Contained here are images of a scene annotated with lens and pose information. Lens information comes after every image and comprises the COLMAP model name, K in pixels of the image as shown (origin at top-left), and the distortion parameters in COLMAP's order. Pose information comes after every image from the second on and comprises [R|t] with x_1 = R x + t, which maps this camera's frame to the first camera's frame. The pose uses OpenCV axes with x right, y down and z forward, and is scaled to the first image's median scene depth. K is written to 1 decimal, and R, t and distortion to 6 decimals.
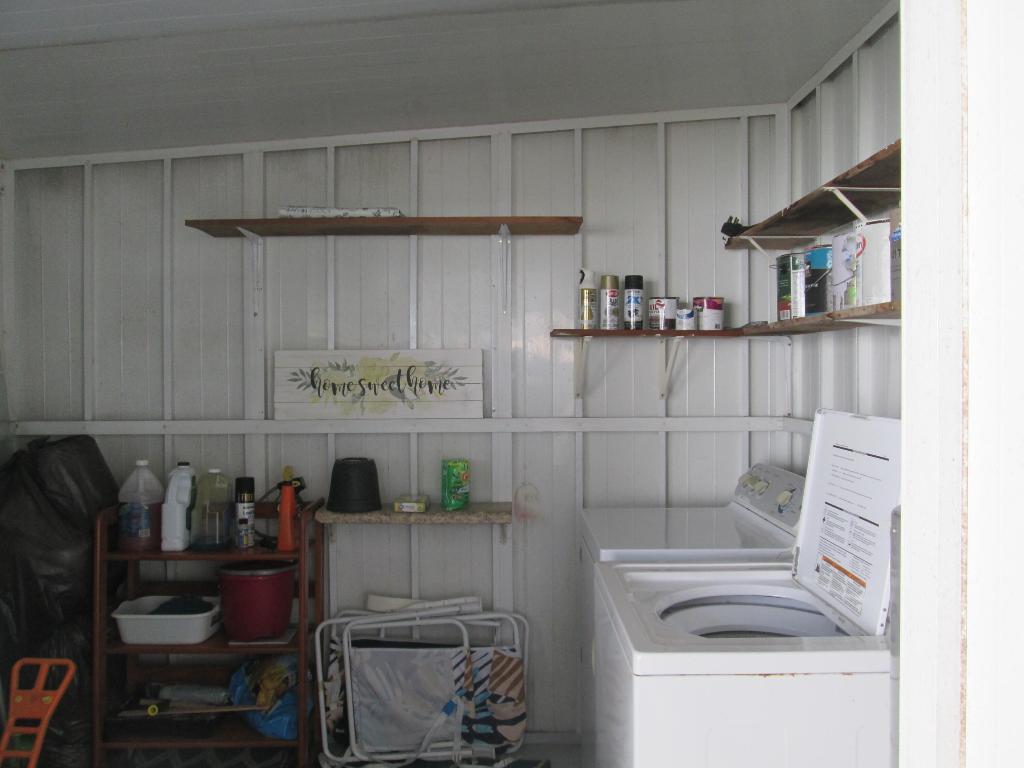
lens RADIAL K [[840.9, 0, 508.9], [0, 840.9, 384.0], [0, 0, 1]] dist [-0.057509, 0.032483]
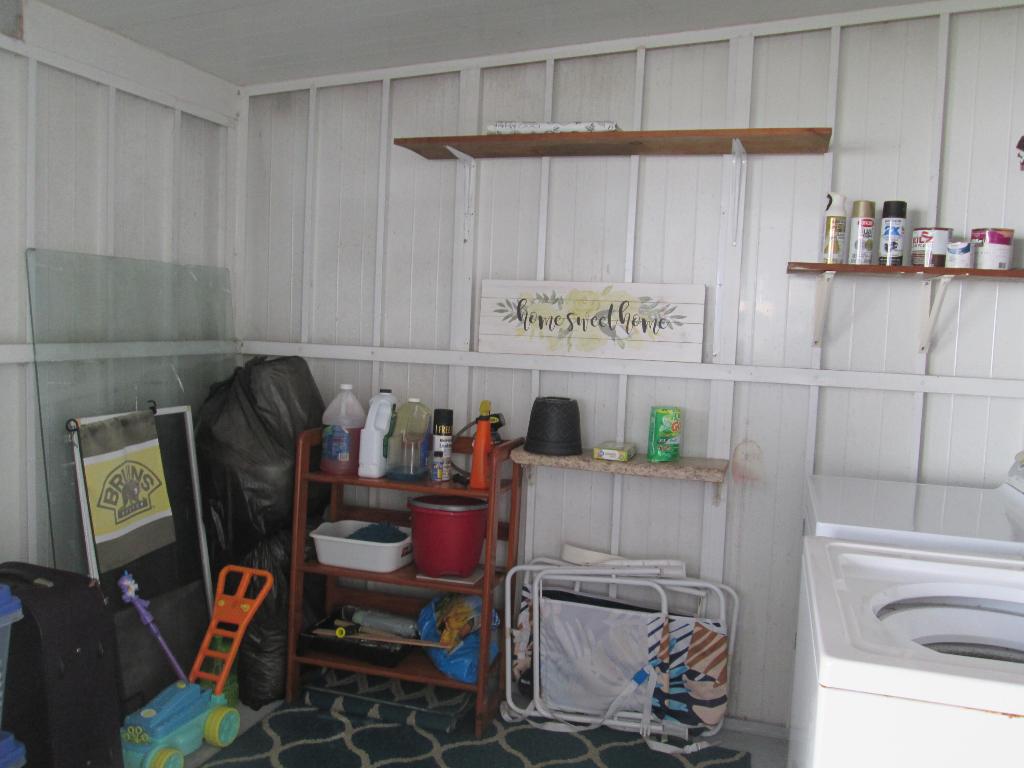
lens RADIAL K [[842.4, 0, 506.1], [0, 842.4, 382.2], [0, 0, 1]] dist [-0.046273, 0.010497]
pose [[0.952464, 0.065303, -0.297570, 0.039573], [-0.050071, 0.997029, 0.058532, 0.019960], [0.300508, -0.040850, 0.952904, 0.094568]]
